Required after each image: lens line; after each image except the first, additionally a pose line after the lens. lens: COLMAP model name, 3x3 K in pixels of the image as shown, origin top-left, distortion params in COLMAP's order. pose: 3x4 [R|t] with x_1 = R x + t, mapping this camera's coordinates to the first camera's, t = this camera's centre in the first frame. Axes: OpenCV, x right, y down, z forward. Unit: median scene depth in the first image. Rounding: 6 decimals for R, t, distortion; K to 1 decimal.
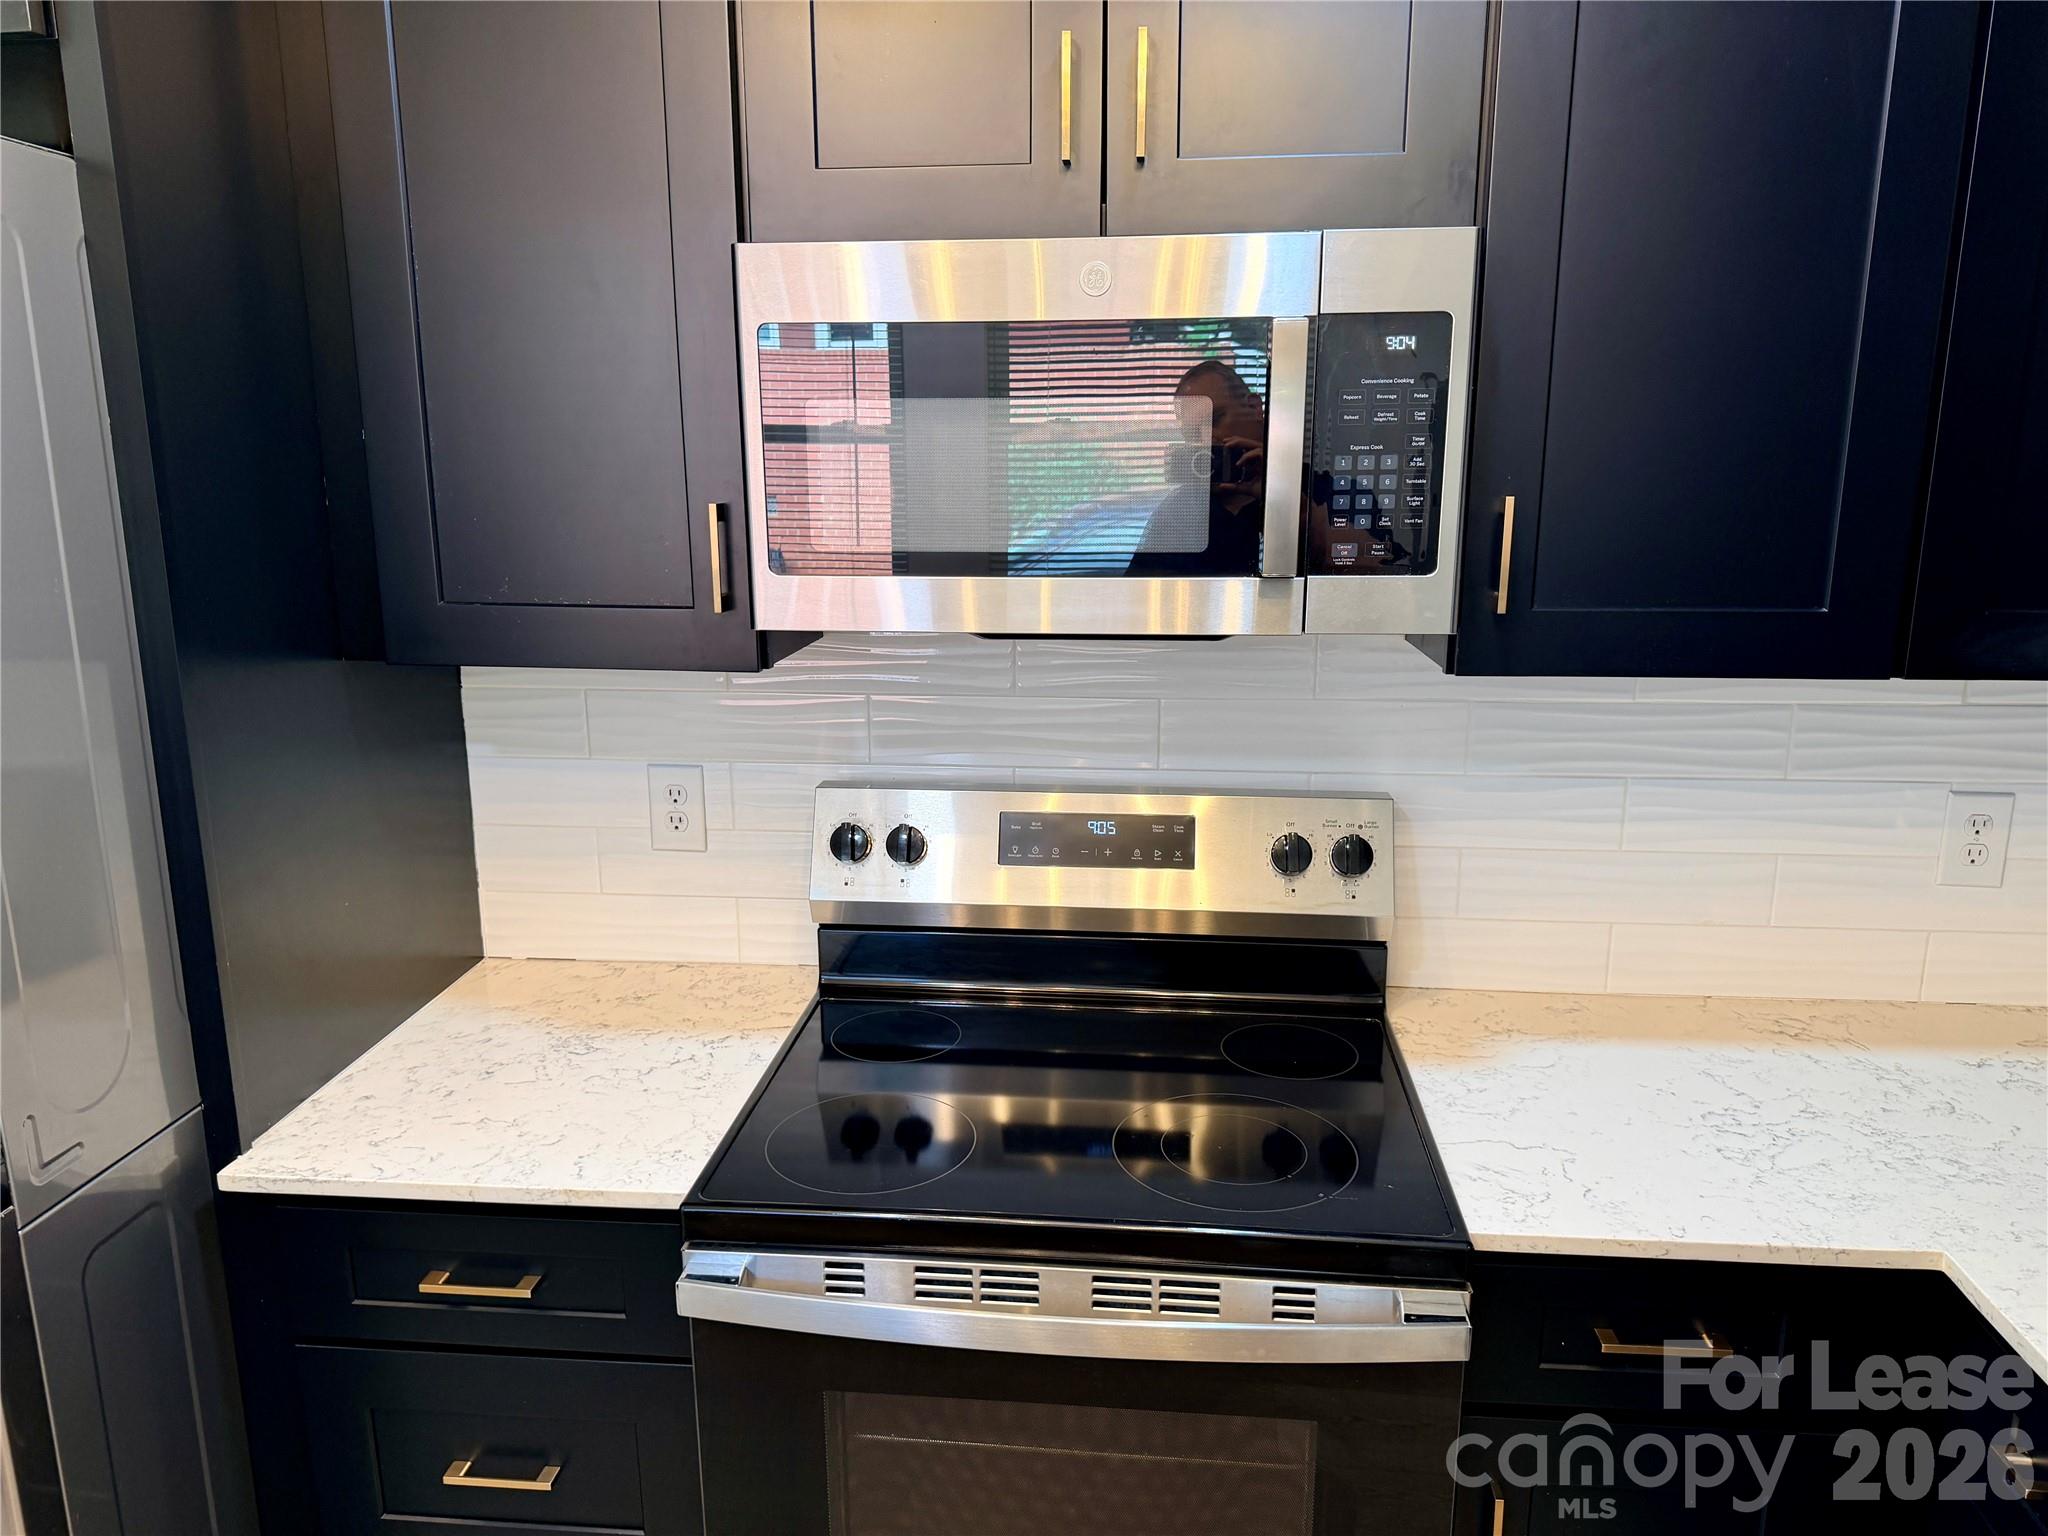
lens RADIAL K [[1464.2, 0, 1022.4], [0, 1464.2, 765.4], [0, 0, 1]] dist [0.093081, -0.121280]
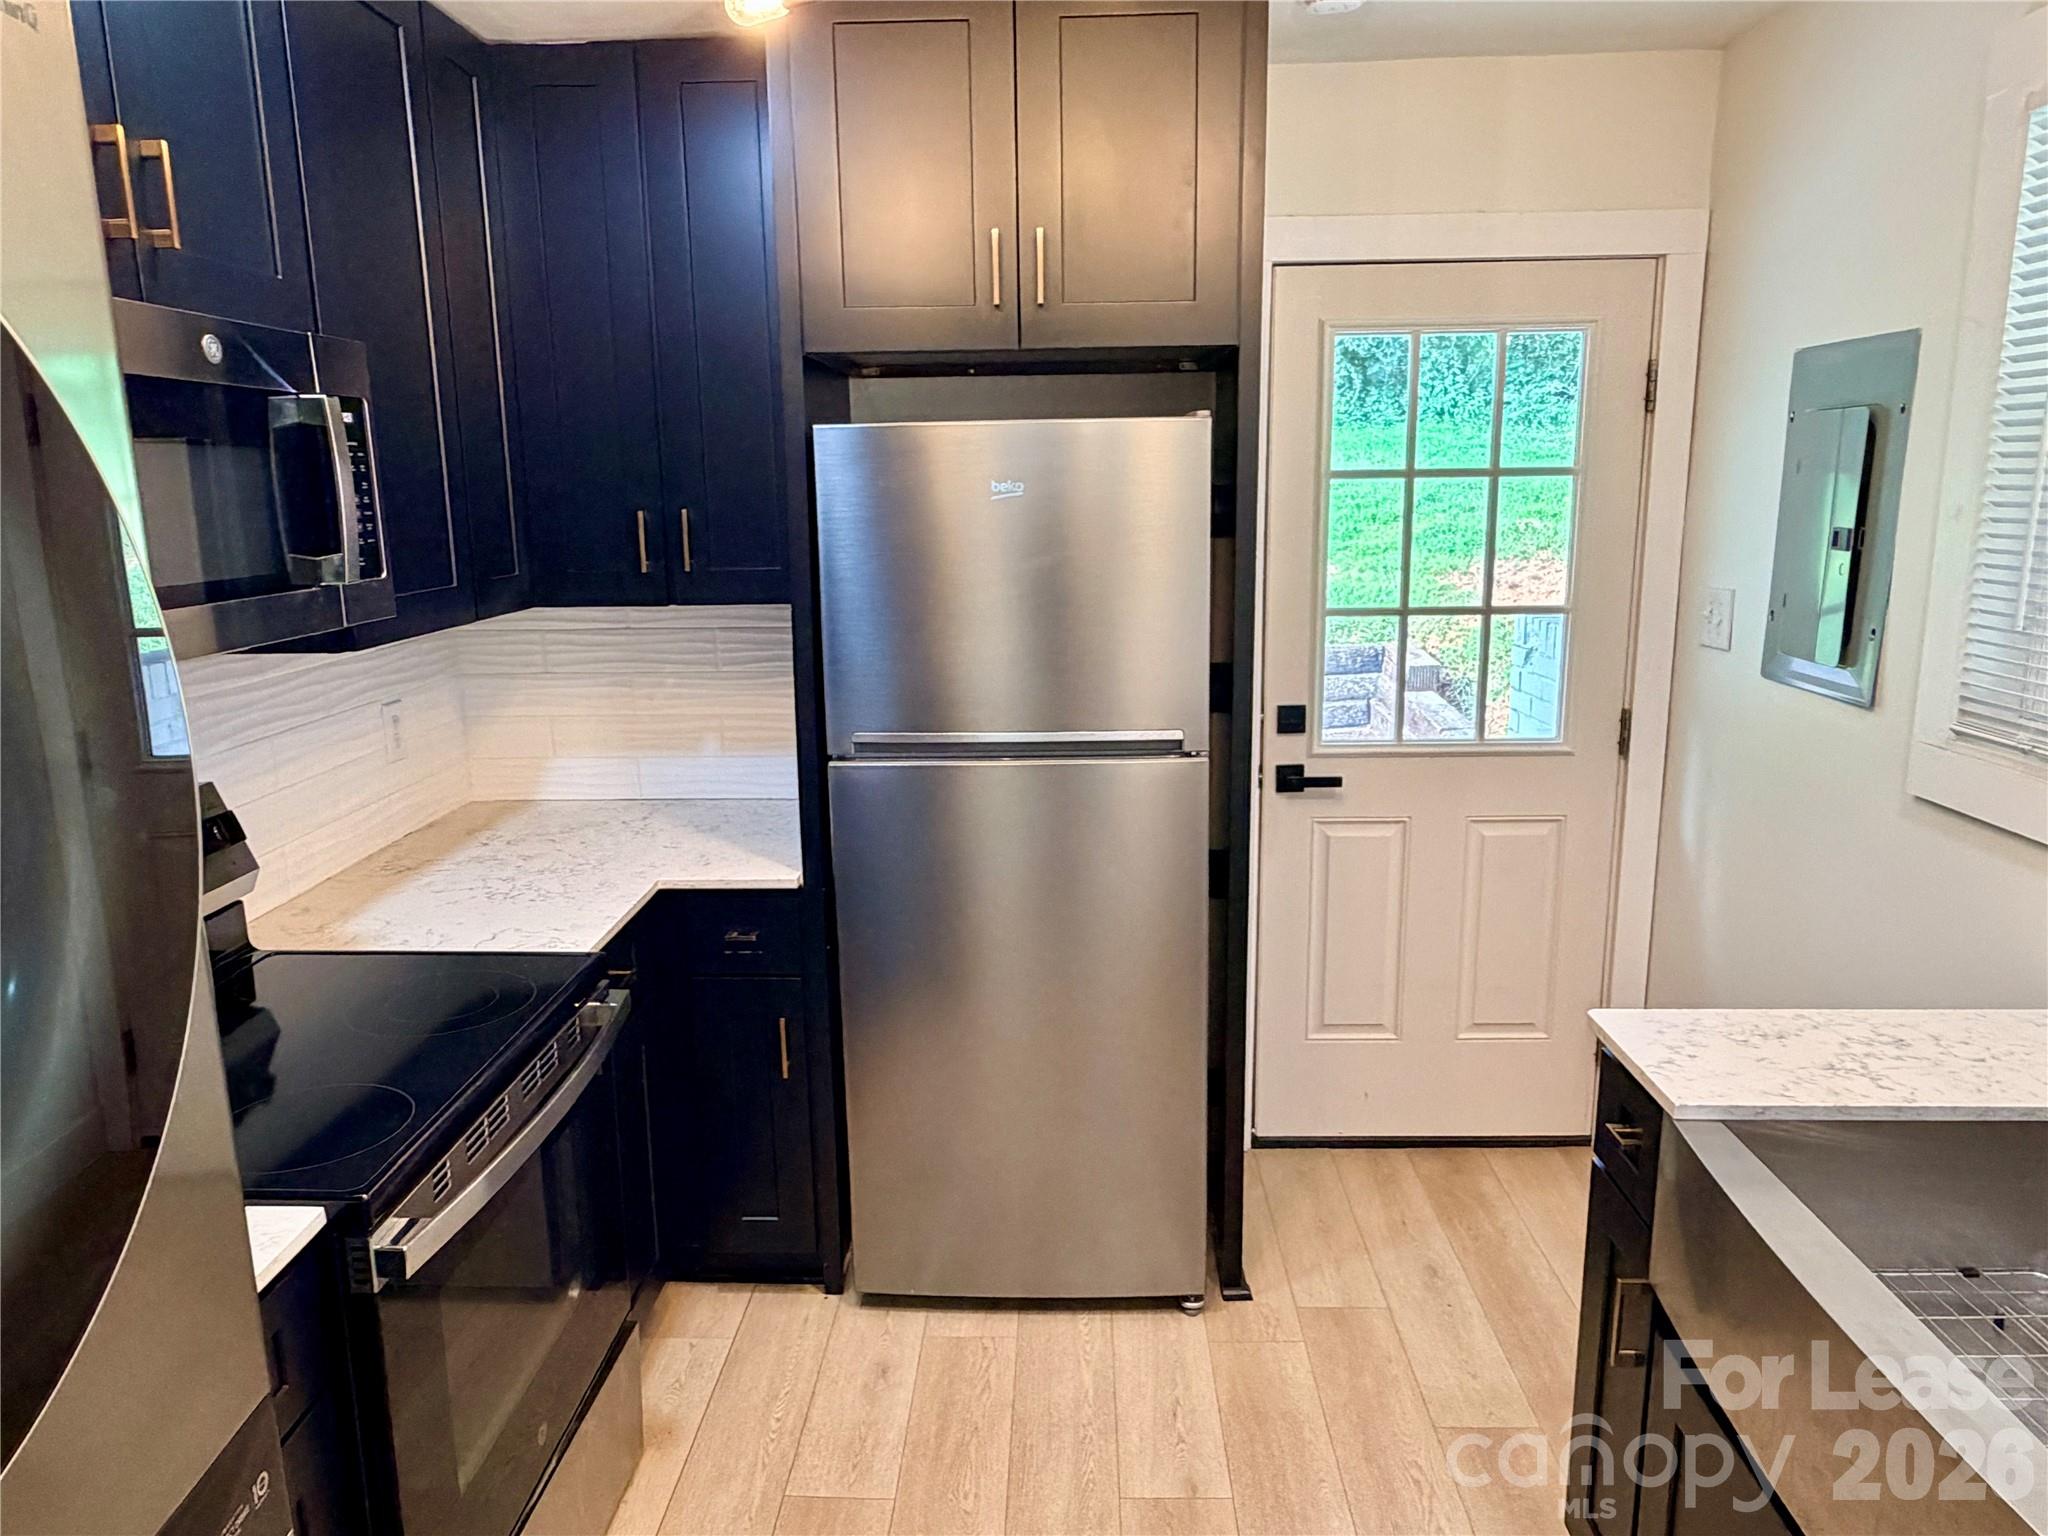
lens RADIAL K [[1405.1, 0, 1054.7], [0, 1405.1, 769.8], [0, 0, 1]] dist [-0.008034, 0.003999]
pose [[-0.097033, -0.196940, 0.975602, -1.011124], [0.222176, 0.951206, 0.214113, -0.085362], [-0.970166, 0.237531, -0.048543, 0.414547]]
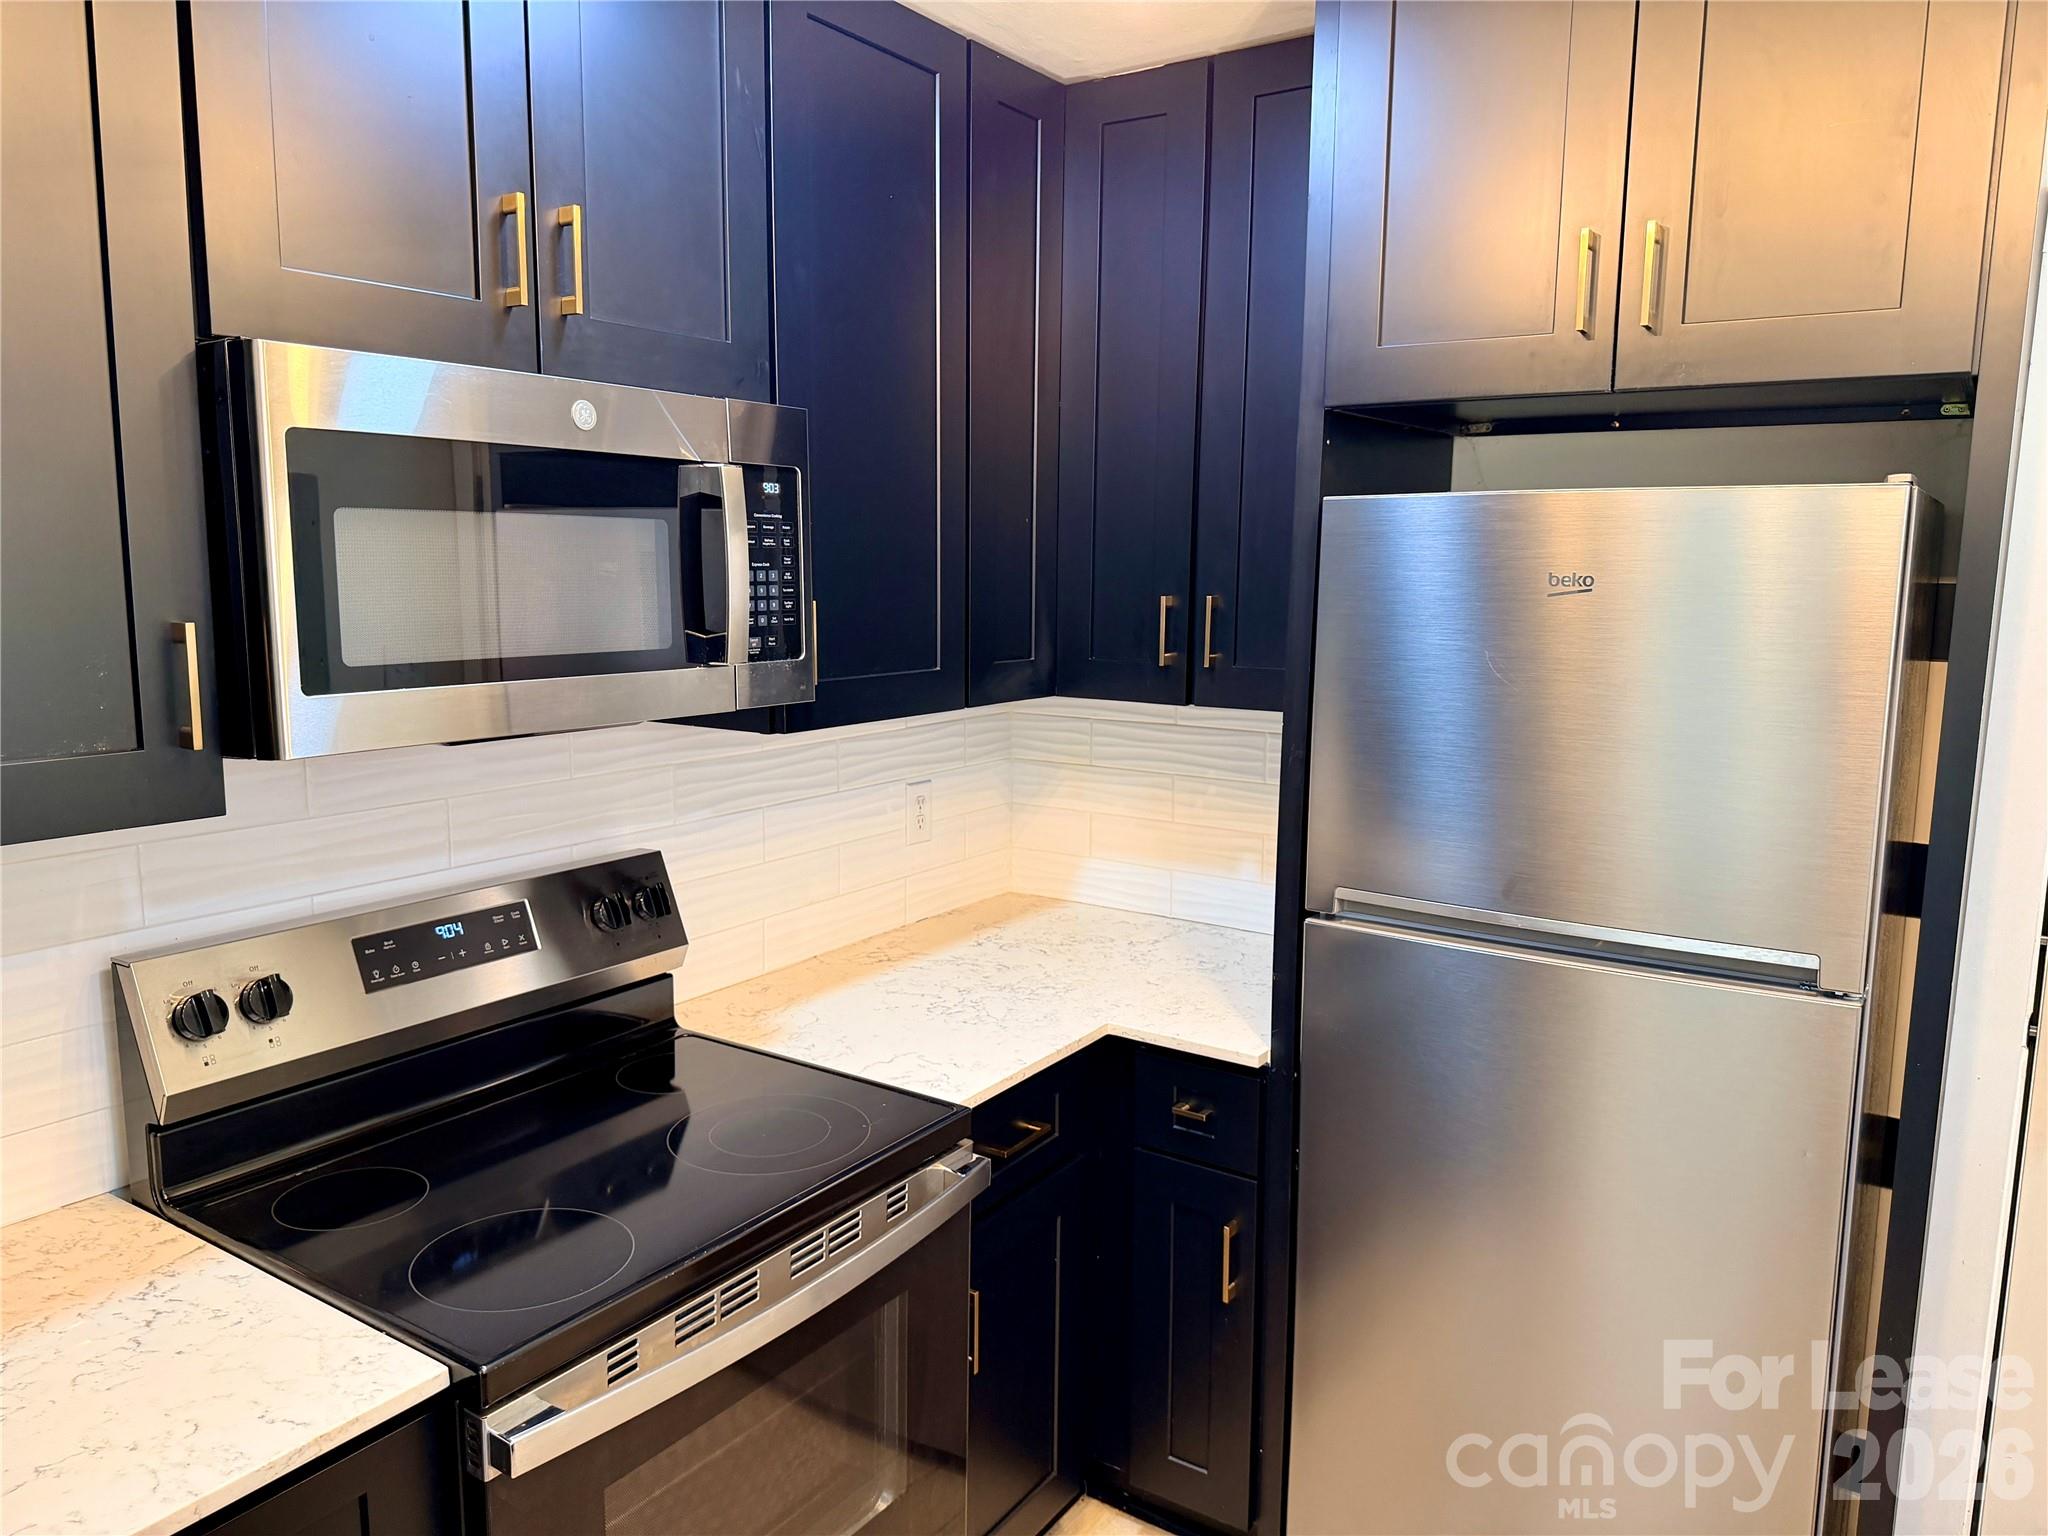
lens RADIAL K [[1464.2, 0, 1032.9], [0, 1464.2, 768.4], [0, 0, 1]] dist [0.093081, -0.121280]
pose [[0.458863, -0.120634, 0.880280, -0.710357], [0.175356, 0.983549, 0.043378, -0.045304], [-0.871031, 0.134458, 0.472468, 0.173093]]
